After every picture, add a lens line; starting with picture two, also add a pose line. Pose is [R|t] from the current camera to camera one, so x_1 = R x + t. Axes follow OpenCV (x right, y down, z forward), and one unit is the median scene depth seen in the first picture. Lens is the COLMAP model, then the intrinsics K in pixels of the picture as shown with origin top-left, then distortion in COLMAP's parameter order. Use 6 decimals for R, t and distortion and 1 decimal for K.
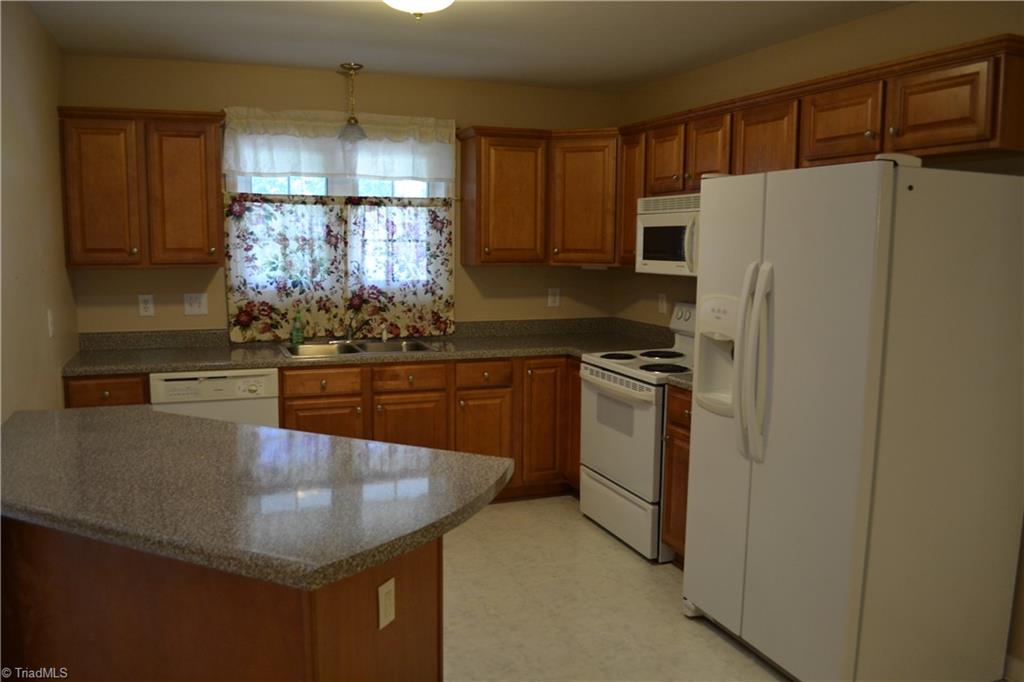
lens RADIAL K [[827.2, 0, 512.0], [0, 827.2, 341.0], [0, 0, 1]] dist [-0.063195, -0.003286]
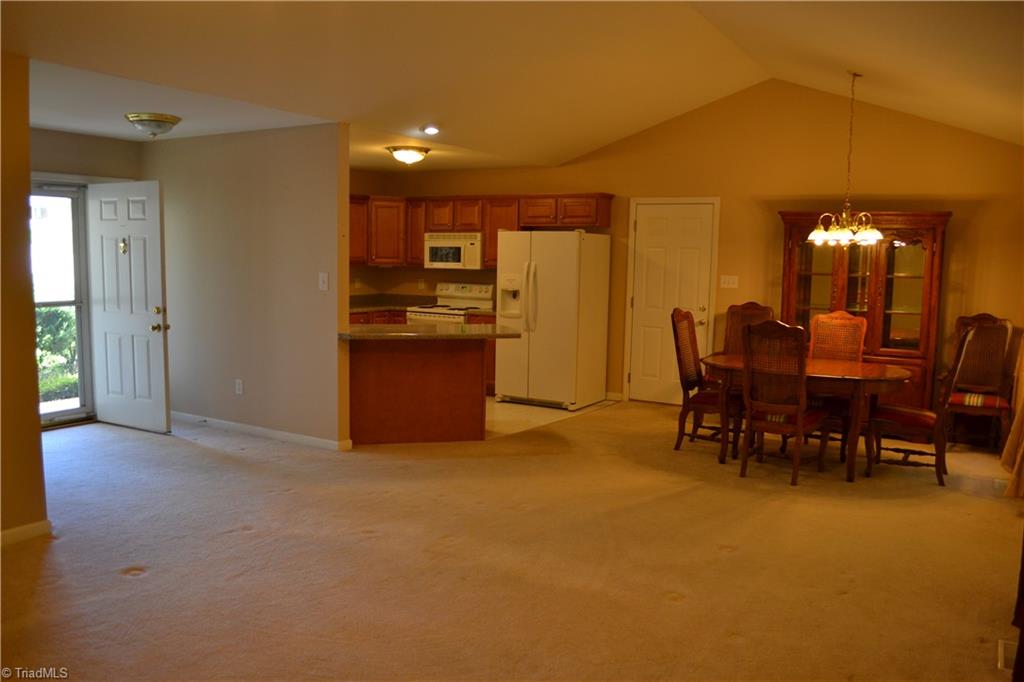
lens RADIAL K [[827.2, 0, 512.0], [0, 827.2, 341.0], [0, 0, 1]] dist [-0.063195, -0.003286]
pose [[0.778355, -0.066294, 0.624314, -1.049860], [0.069524, 0.997395, 0.019232, 0.080499], [-0.623963, 0.028436, 0.780936, -0.812669]]
